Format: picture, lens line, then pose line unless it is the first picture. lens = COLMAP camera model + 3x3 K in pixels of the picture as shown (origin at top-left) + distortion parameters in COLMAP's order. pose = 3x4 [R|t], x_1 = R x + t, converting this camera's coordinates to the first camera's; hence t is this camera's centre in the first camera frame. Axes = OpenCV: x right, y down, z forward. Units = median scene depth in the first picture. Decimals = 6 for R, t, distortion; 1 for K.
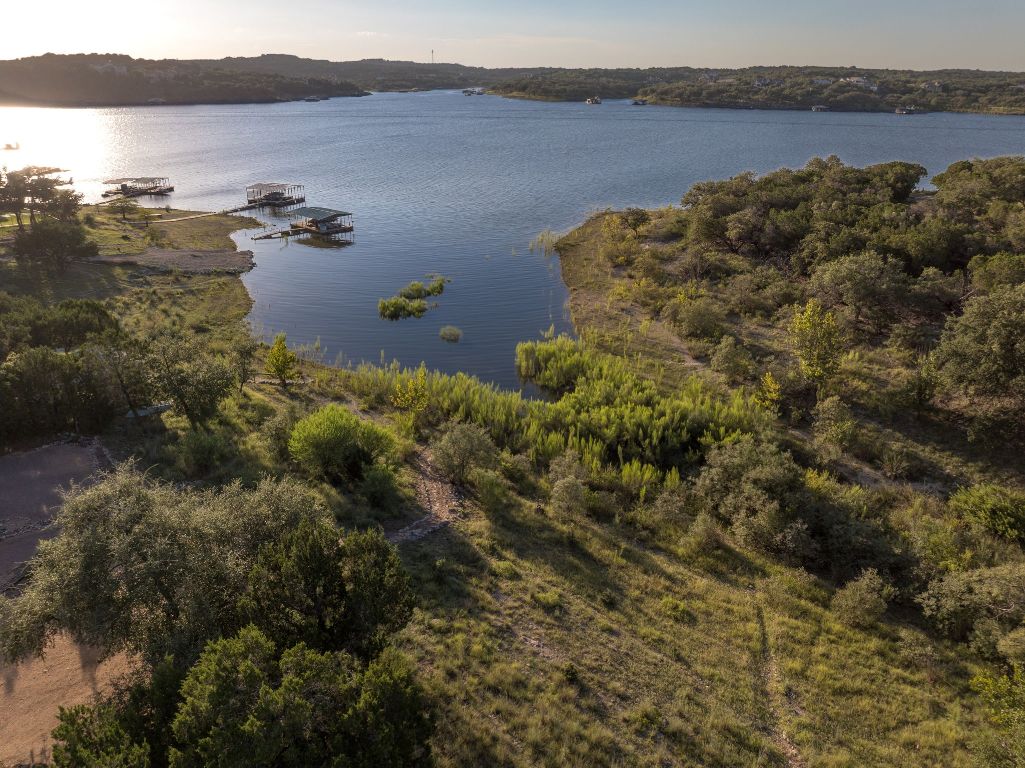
lens RADIAL K [[701.8, 0, 512.5], [0, 701.8, 384.0], [0, 0, 1]] dist [-0.026700, -0.000609]
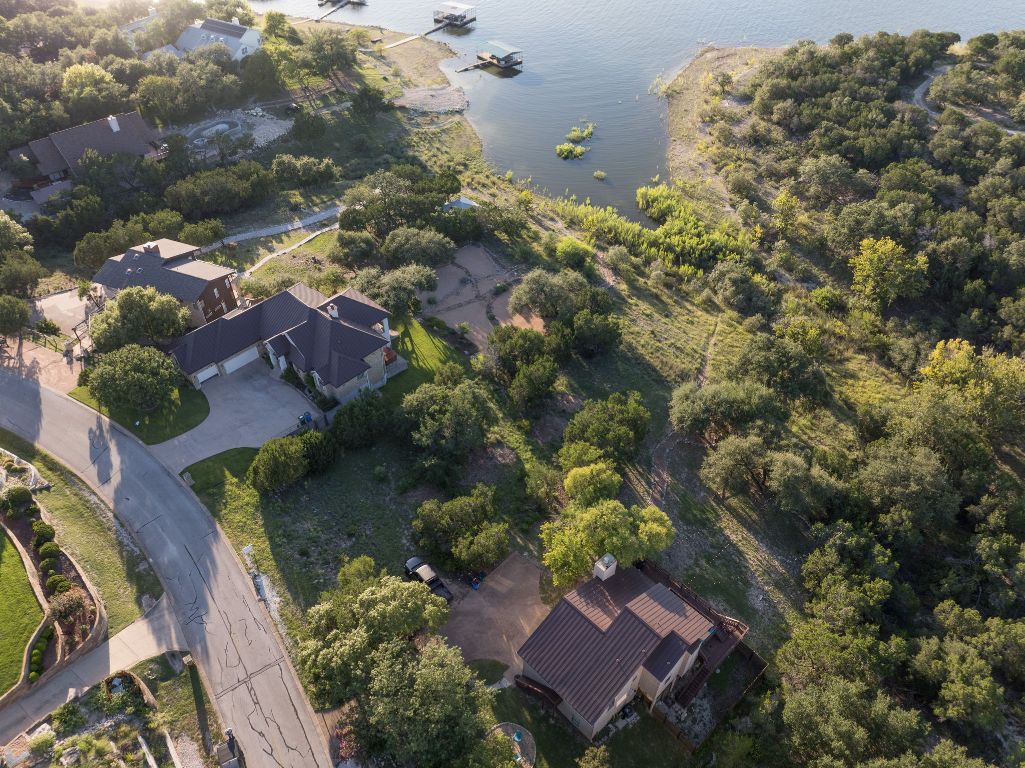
lens RADIAL K [[701.8, 0, 512.5], [0, 701.8, 384.0], [0, 0, 1]] dist [-0.026700, -0.000609]
pose [[0.991260, 0.090112, -0.096346, -0.152514], [-0.049280, 0.930410, 0.363192, -0.360737], [0.122369, -0.355270, 0.926720, -1.488944]]
